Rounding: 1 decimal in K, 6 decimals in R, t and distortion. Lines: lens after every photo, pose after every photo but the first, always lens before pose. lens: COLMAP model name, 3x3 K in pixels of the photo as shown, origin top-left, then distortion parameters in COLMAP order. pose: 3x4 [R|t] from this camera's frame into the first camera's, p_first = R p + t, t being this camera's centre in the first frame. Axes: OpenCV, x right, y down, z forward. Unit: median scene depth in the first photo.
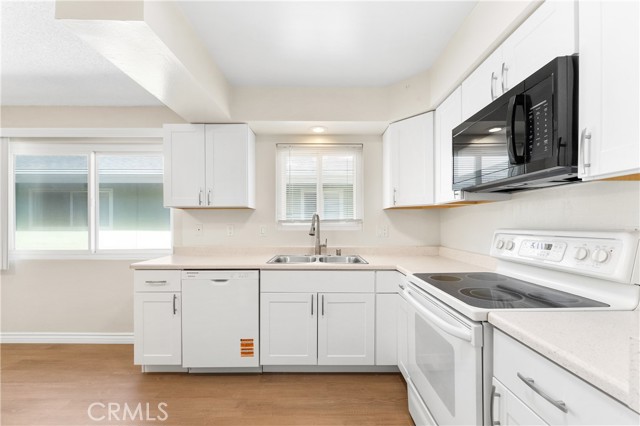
lens RADIAL K [[265.2, 0, 320.3], [0, 265.2, 224.3], [0, 0, 1]] dist [-0.000258, -0.000005]
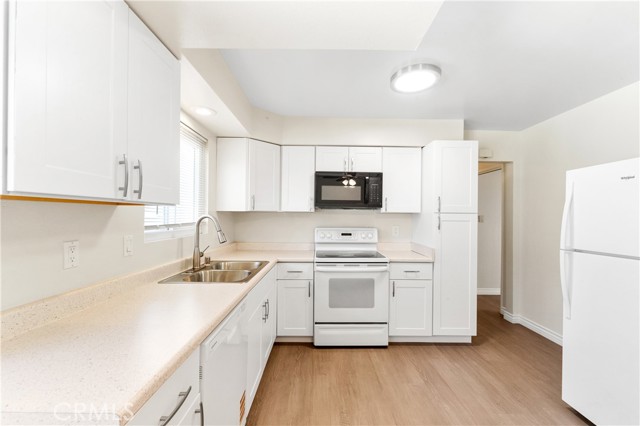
lens RADIAL K [[263.1, 0, 320.8], [0, 263.1, 215.5], [0, 0, 1]] dist [-0.001060, -0.000094]
pose [[-0.007672, 0.003132, 0.999966, -0.988393], [-0.006193, 0.999976, -0.003180, -0.051234], [-0.999951, -0.006217, -0.007653, 0.793433]]
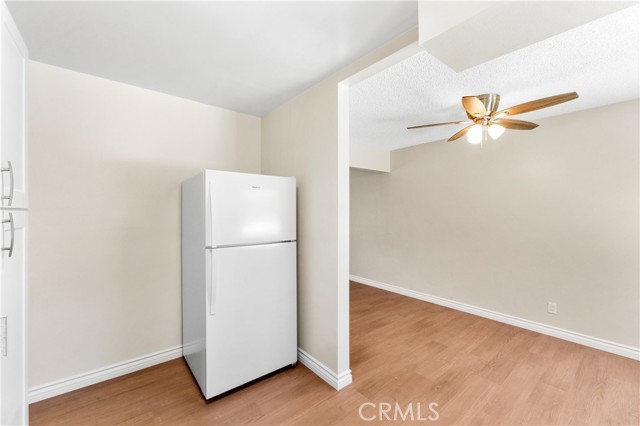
lens RADIAL K [[263.1, 0, 320.8], [0, 263.1, 215.5], [0, 0, 1]] dist [-0.001060, -0.000094]
pose [[-0.774615, 0.003137, -0.632425, 0.145899], [-0.004274, 0.999939, 0.010195, -0.064231], [0.632418, 0.010600, -0.774555, 0.881617]]
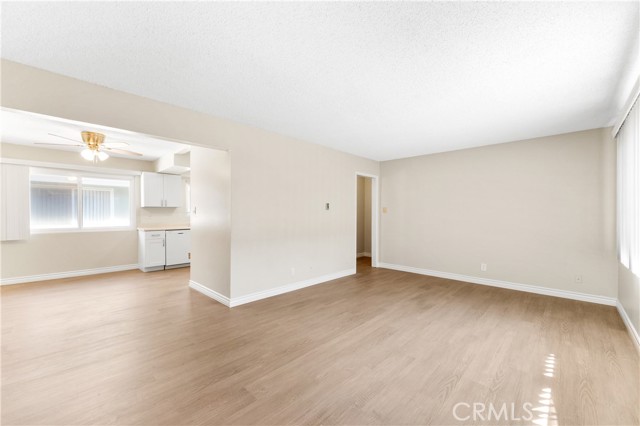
lens RADIAL K [[263.1, 0, 320.8], [0, 263.1, 215.5], [0, 0, 1]] dist [-0.001060, -0.000094]
pose [[0.698154, -0.006099, 0.715922, -1.343714], [0.003205, 0.999980, 0.005393, 0.007330], [-0.715941, -0.001471, 0.698160, -2.049003]]
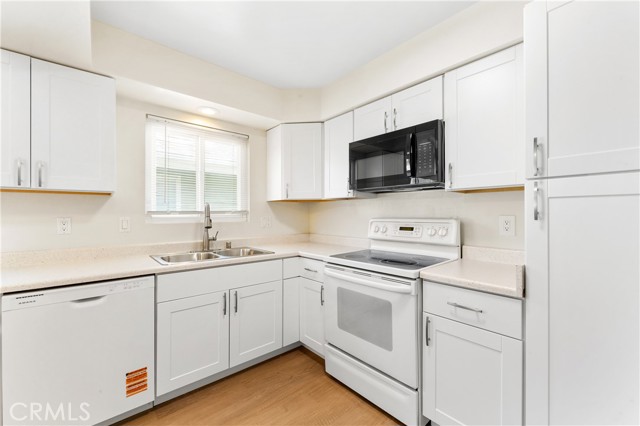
lens RADIAL K [[258.9, 0, 320.0], [0, 258.9, 213.0], [0, 0, 1]] dist [-0.000938, -0.000140]
pose [[0.754588, 0.001777, 0.656197, -0.363968], [0.004453, 0.999959, -0.007828, -0.001426], [-0.656184, 0.008829, 0.754549, 0.107623]]
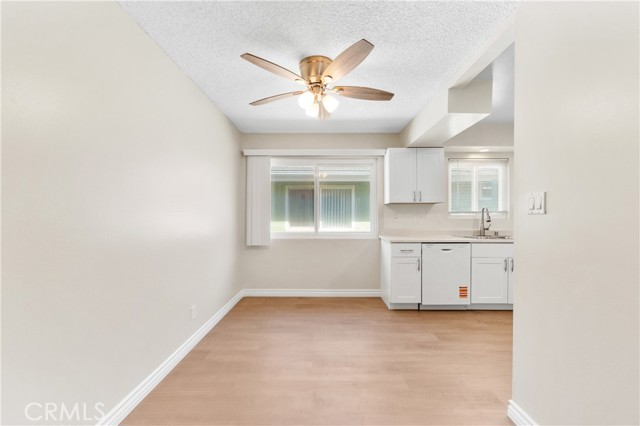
lens RADIAL K [[263.1, 0, 320.8], [0, 263.1, 215.5], [0, 0, 1]] dist [-0.001060, -0.000094]
pose [[0.999973, -0.001326, -0.007191, -1.107369], [0.001311, 0.999997, -0.002053, 0.010159], [0.007194, 0.002043, 0.999972, -0.569406]]
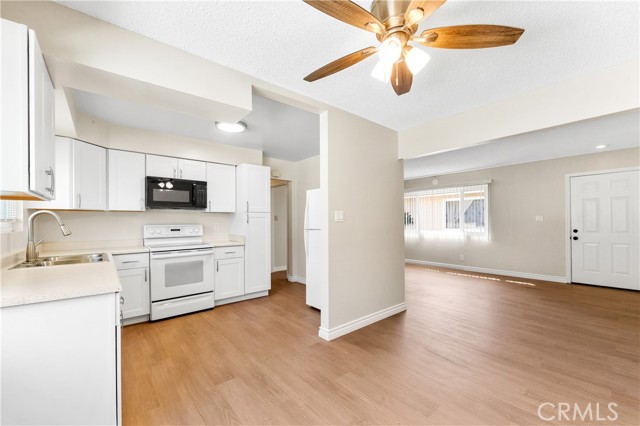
lens RADIAL K [[263.3, 0, 319.9], [0, 263.3, 224.0], [0, 0, 1]] dist [-0.000600, 0.000054]
pose [[-0.636315, -0.002618, 0.771425, -1.530411], [0.008441, 0.999911, 0.010356, -0.000966], [-0.771384, 0.013101, -0.636236, 1.024146]]
